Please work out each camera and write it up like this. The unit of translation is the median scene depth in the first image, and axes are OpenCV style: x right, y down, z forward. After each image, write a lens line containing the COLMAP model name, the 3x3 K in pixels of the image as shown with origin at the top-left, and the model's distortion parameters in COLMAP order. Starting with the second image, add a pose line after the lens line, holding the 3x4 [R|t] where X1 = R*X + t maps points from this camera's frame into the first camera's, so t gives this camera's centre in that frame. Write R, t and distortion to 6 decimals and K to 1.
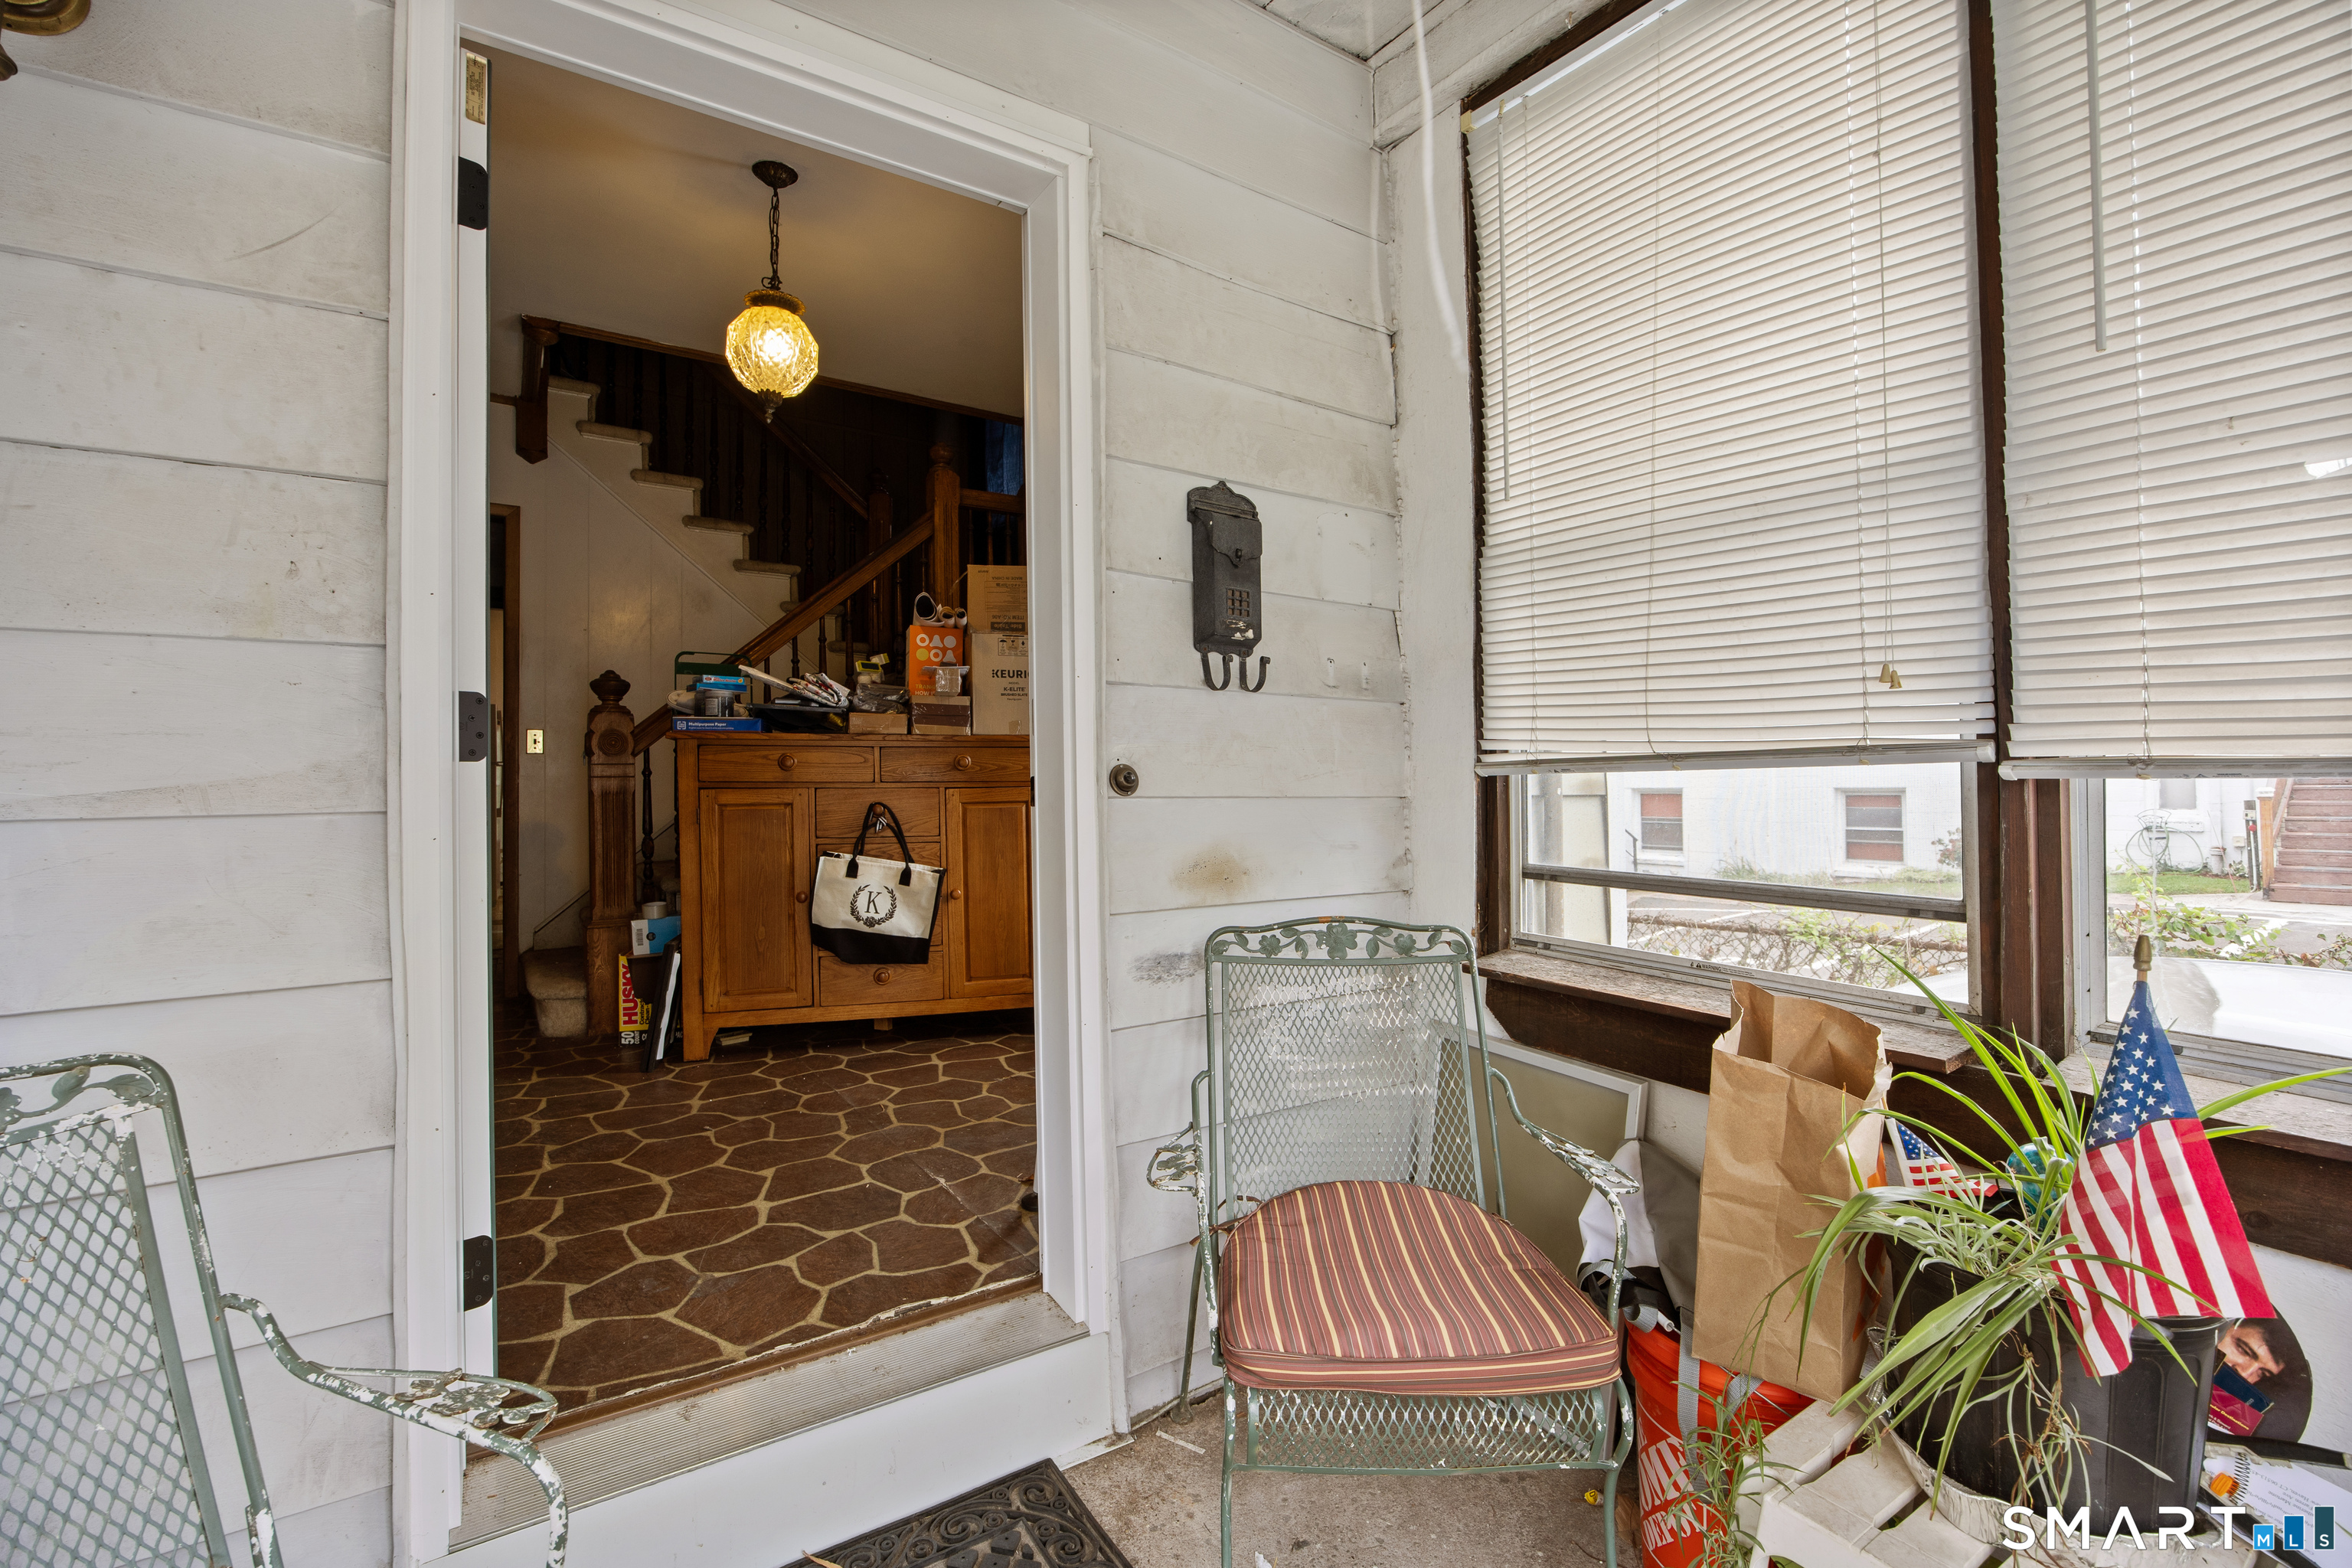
lens RADIAL K [[1031.8, 0, 1171.3], [0, 1031.8, 783.5], [0, 0, 1]] dist [-0.000587, 0.000047]
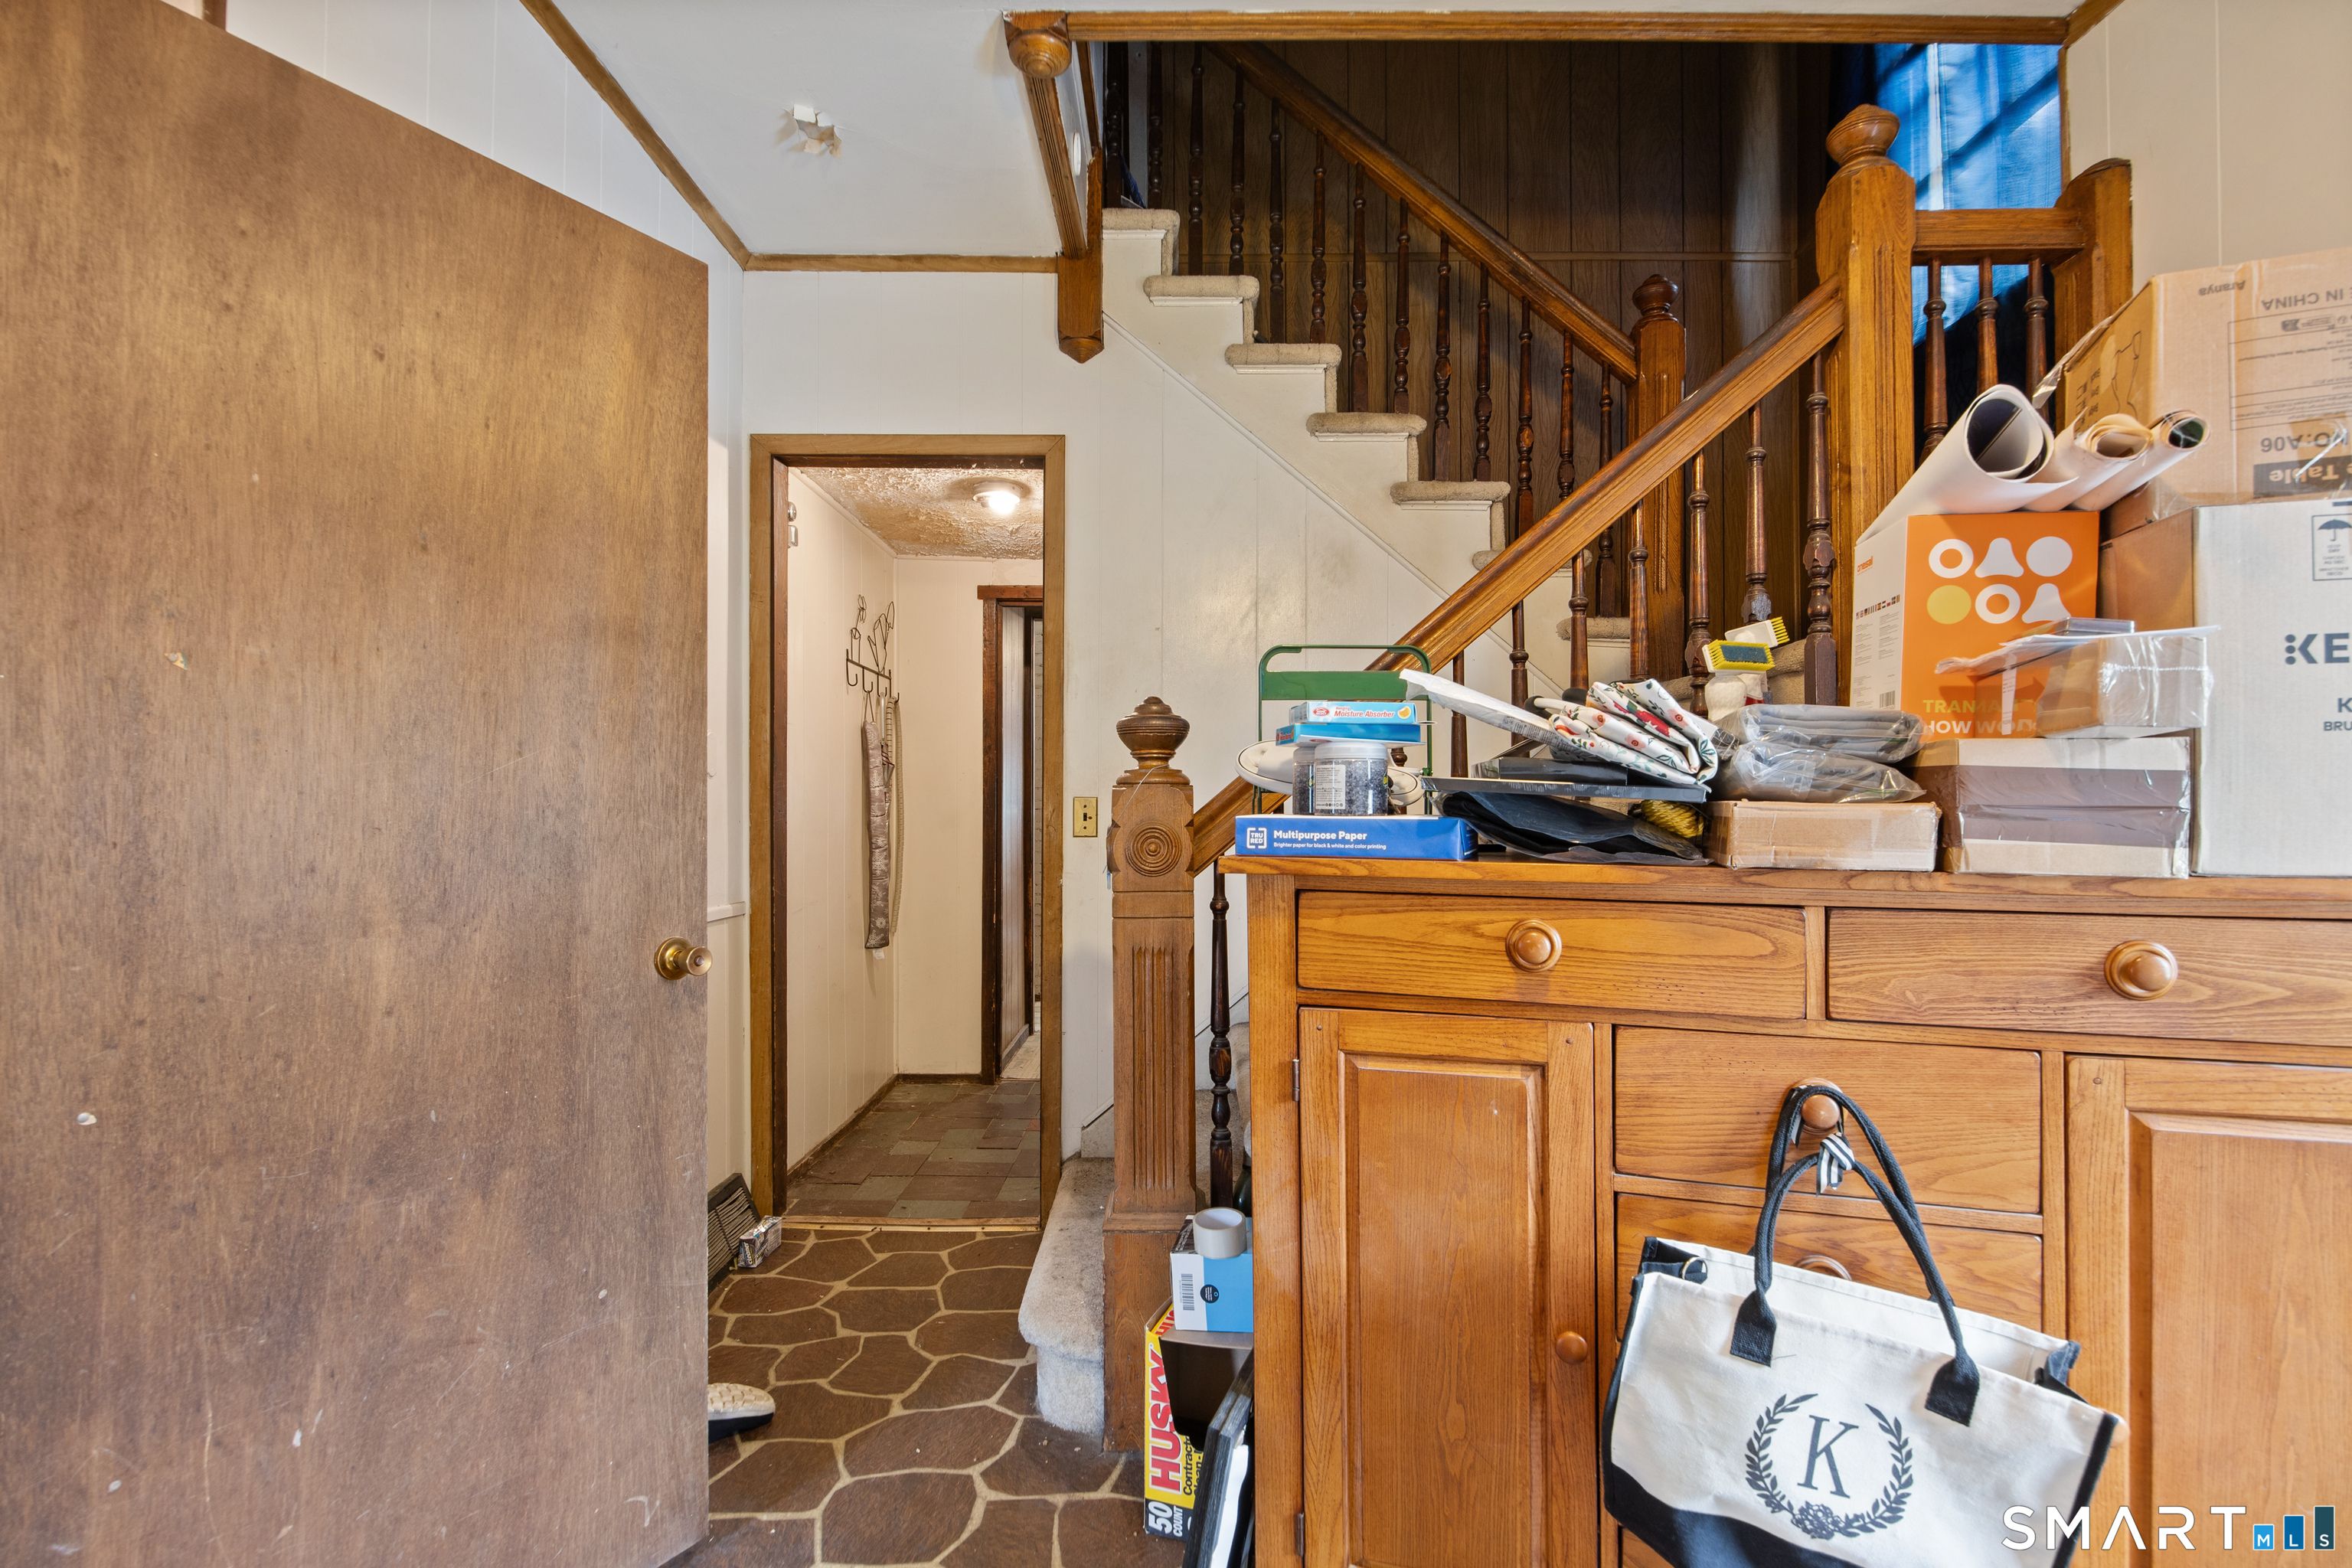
lens RADIAL K [[1110.6, 0, 1177.7], [0, 1110.6, 807.3], [0, 0, 1]] dist [-0.005007, -0.000303]
pose [[0.830388, 0.010169, -0.557093, -0.255475], [-0.005820, 0.999937, 0.009578, -0.067011], [0.557155, -0.004711, 0.830395, 0.605810]]
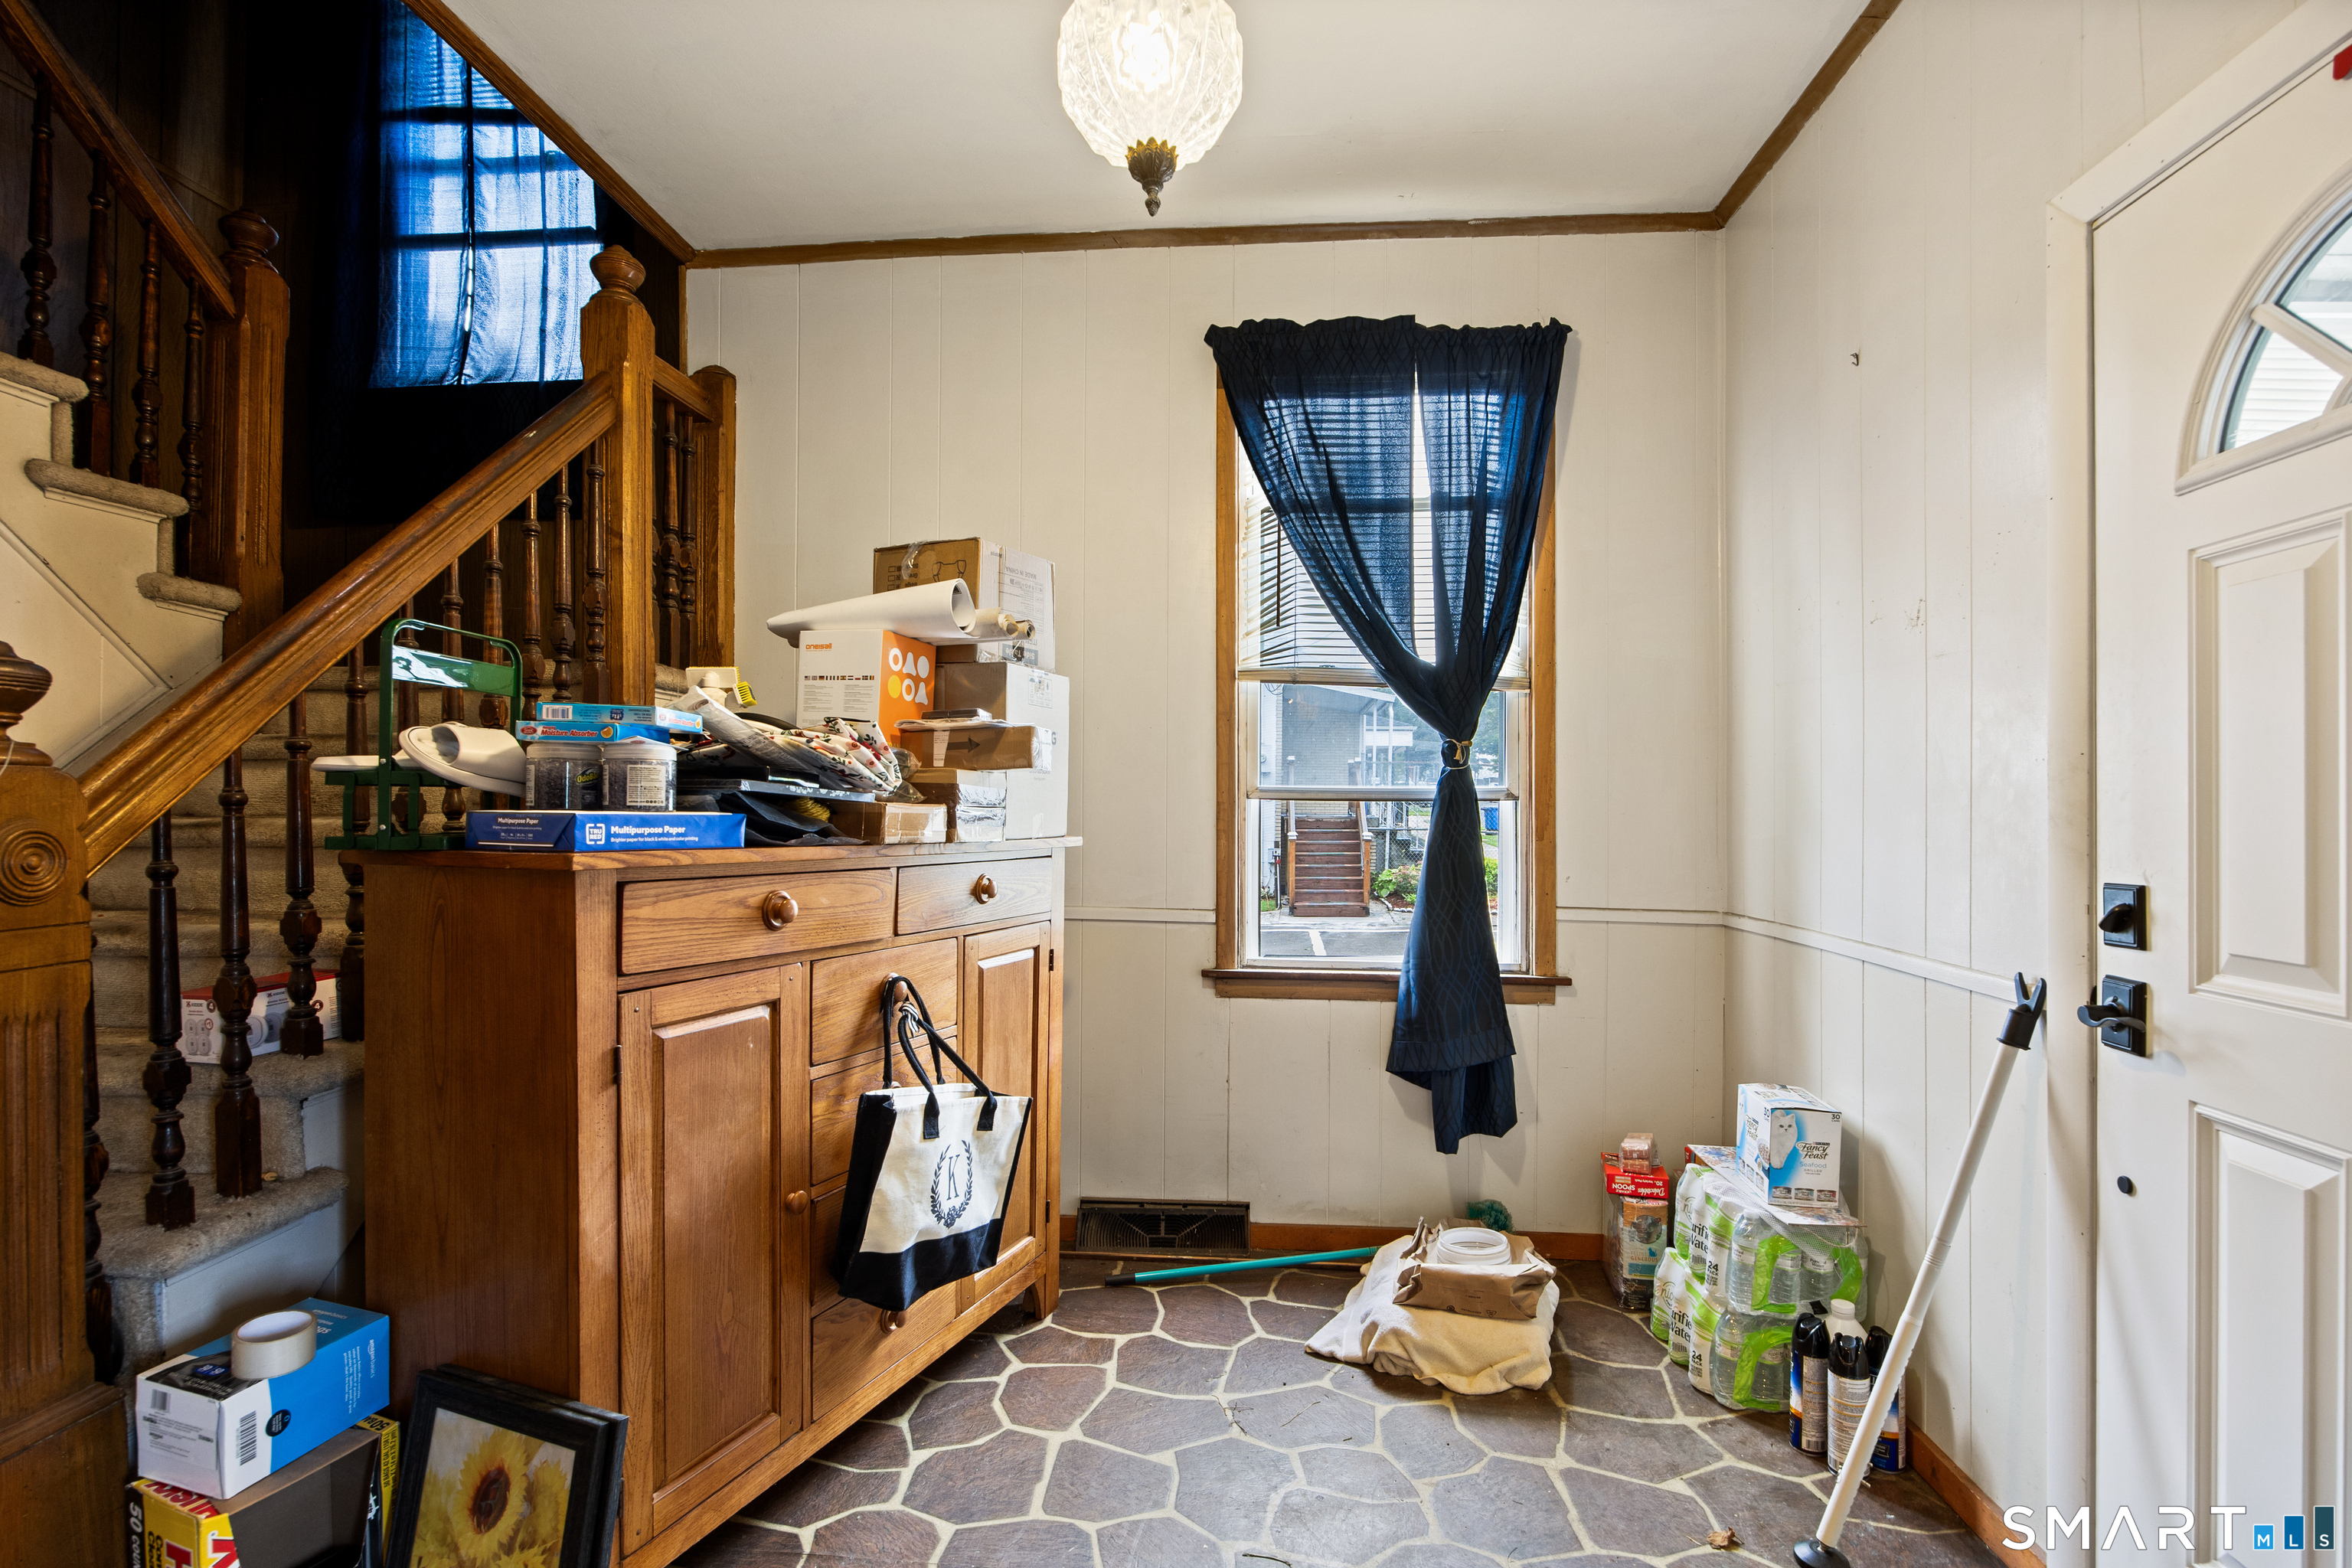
lens RADIAL K [[1110.6, 0, 1188.6], [0, 1110.6, 799.9], [0, 0, 1]] dist [-0.005007, -0.000303]
pose [[0.628091, 0.020807, 0.777862, -0.615397], [-0.015245, 0.999780, -0.014434, -0.062280], [-0.777990, -0.002792, 0.628270, 0.535920]]
